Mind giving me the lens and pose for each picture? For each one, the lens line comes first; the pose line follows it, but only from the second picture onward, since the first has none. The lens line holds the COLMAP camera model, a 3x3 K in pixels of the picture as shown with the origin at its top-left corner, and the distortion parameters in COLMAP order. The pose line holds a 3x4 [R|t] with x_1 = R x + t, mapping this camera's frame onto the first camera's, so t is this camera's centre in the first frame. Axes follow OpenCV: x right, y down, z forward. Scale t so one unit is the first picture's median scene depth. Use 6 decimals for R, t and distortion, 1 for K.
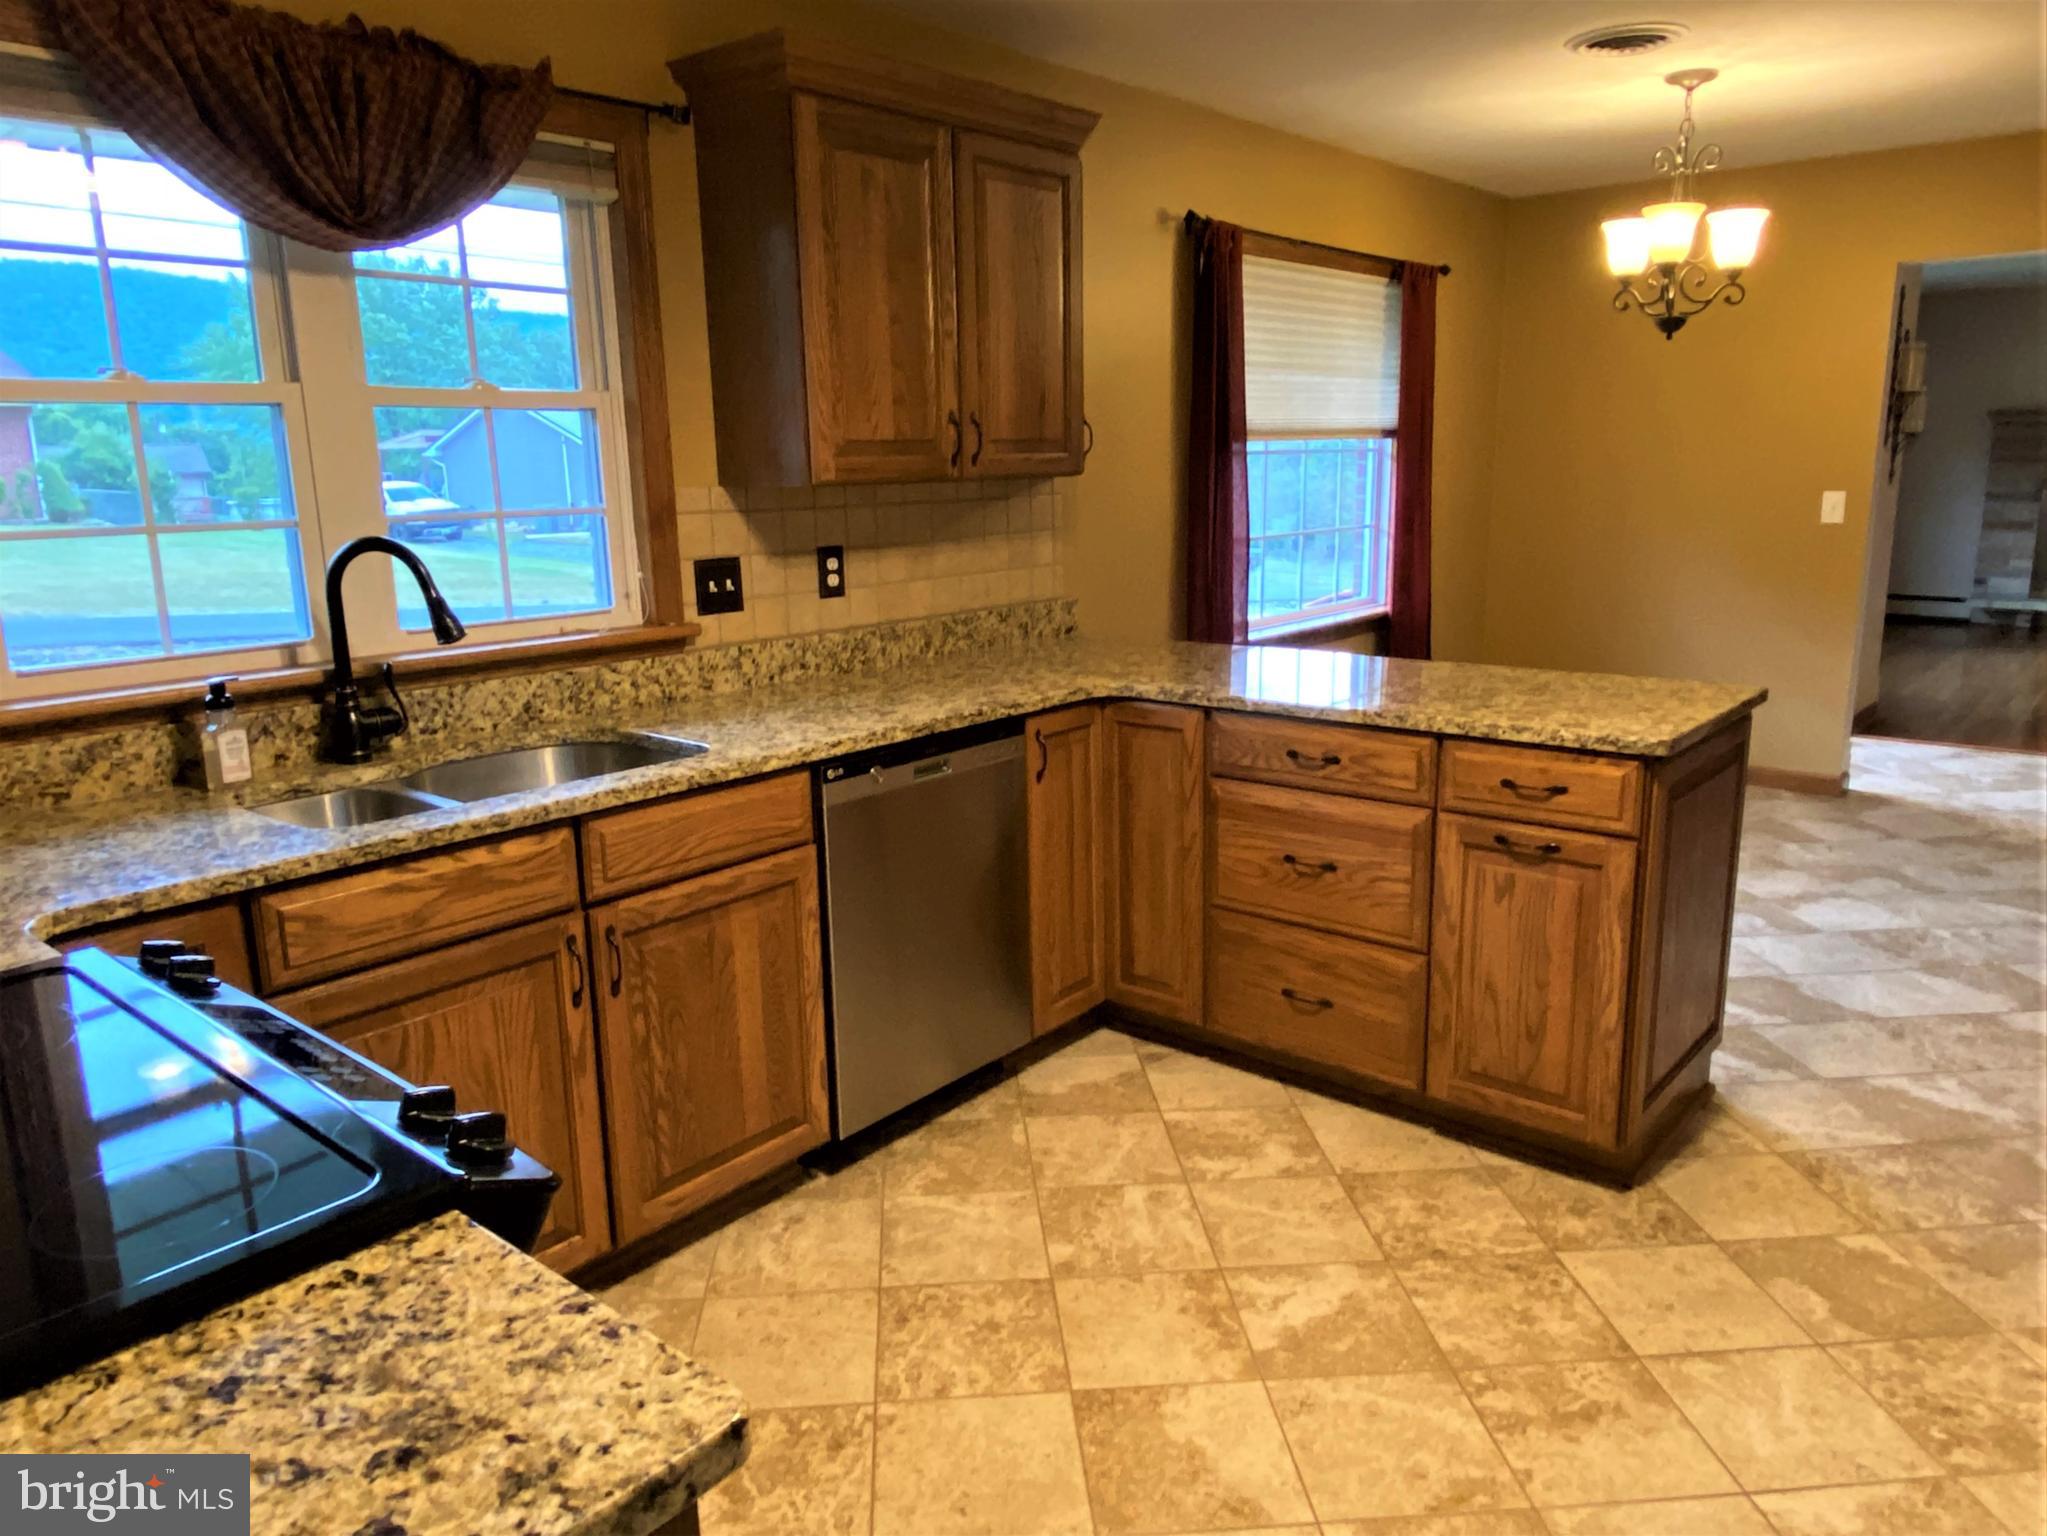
lens RADIAL K [[1367.1, 0, 1004.9], [0, 1367.1, 772.5], [0, 0, 1]] dist [0.021705, -0.024663]
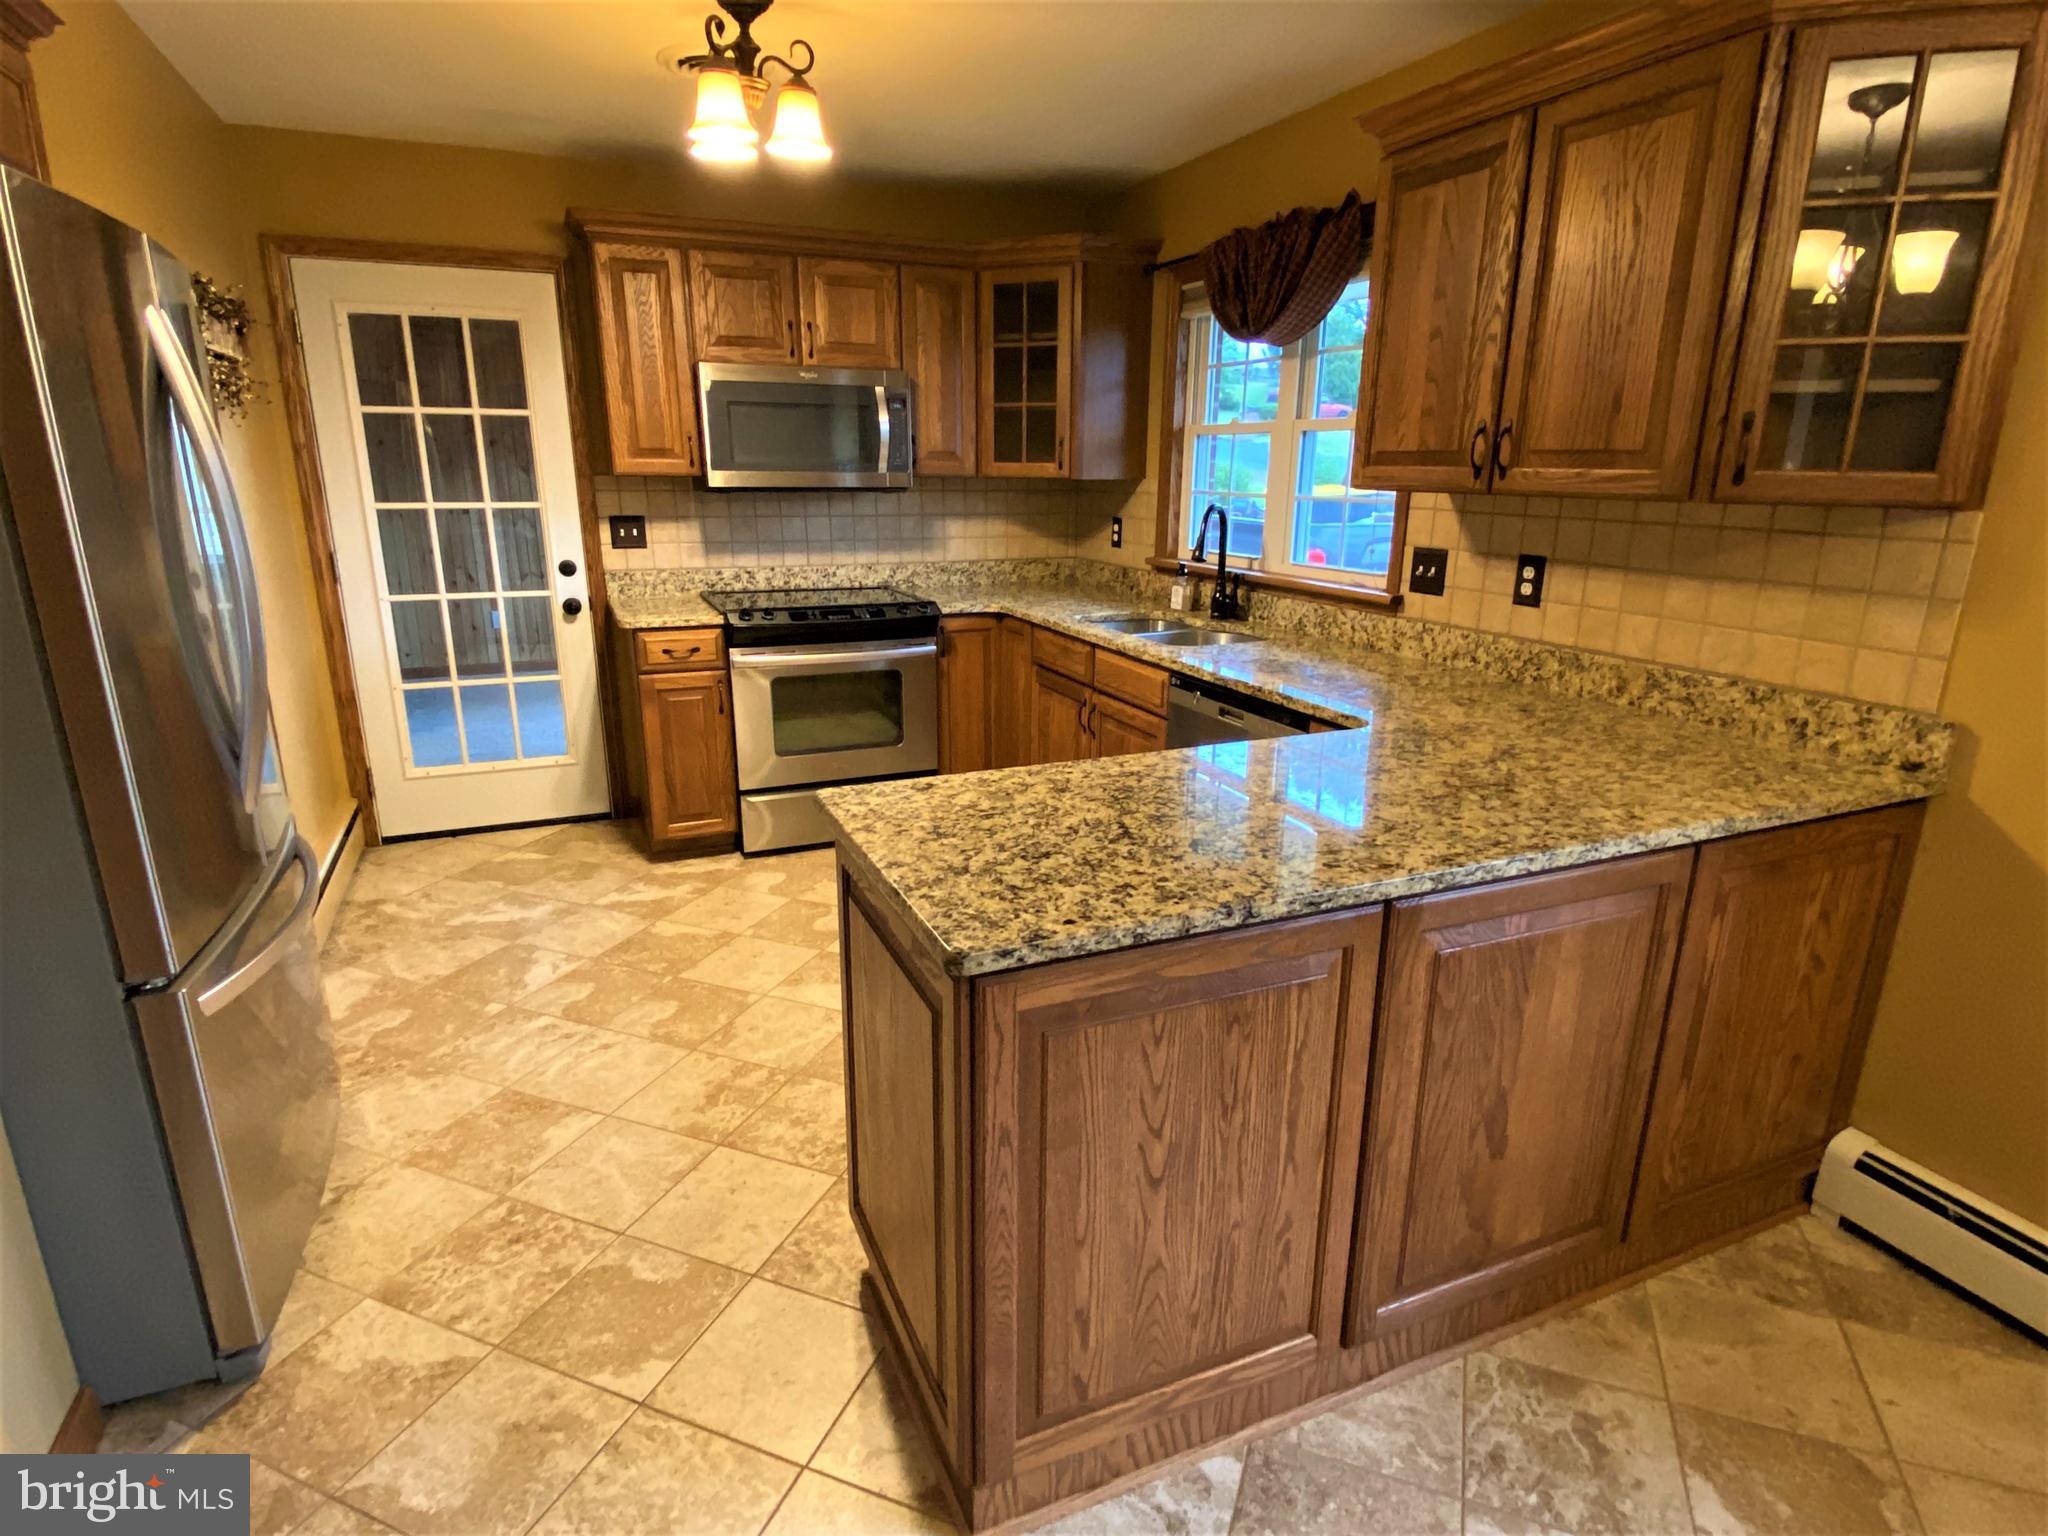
lens RADIAL K [[1092.1, 0, 1028.9], [0, 1092.1, 767.4], [0, 0, 1]] dist [0.050818, -0.001279]
pose [[-0.421999, 0.266904, -0.866418, 0.614258], [-0.197810, 0.905549, 0.375303, -0.202650], [0.884753, 0.329763, -0.329344, 0.784436]]
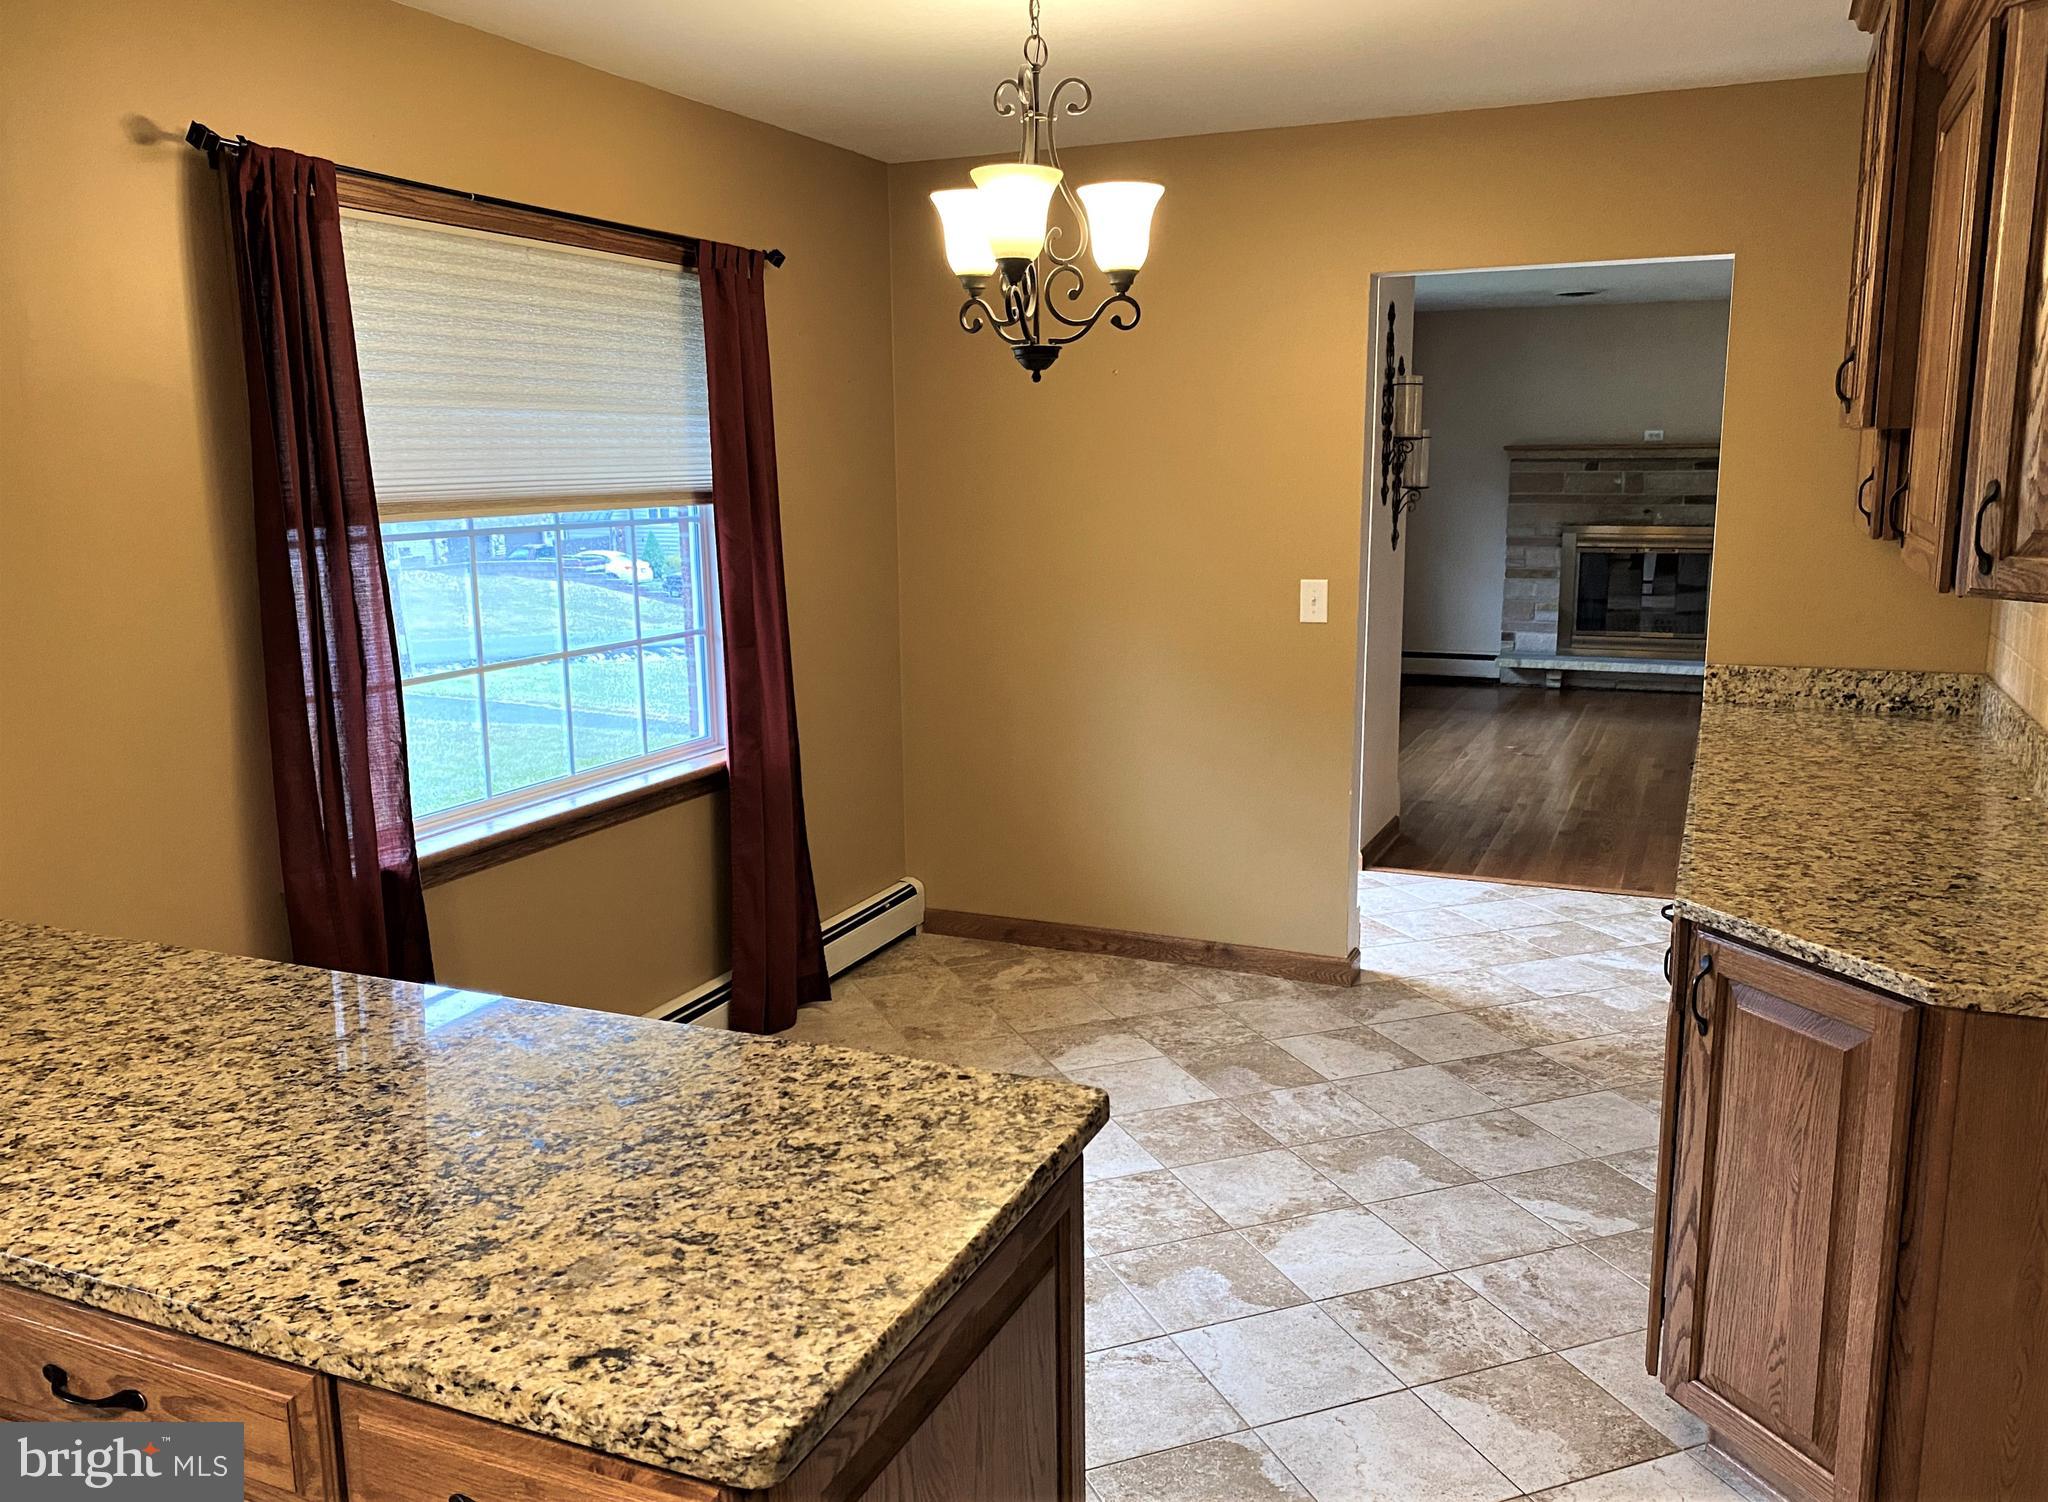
lens RADIAL K [[1602.0, 0, 974.0], [0, 1602.0, 755.2], [0, 0, 1]] dist [0.045656, -0.043207]
pose [[0.958363, -0.041251, 0.282558, 0.236820], [0.053999, 0.997838, -0.037475, -0.114747], [-0.280401, 0.051172, 0.958518, 0.300919]]
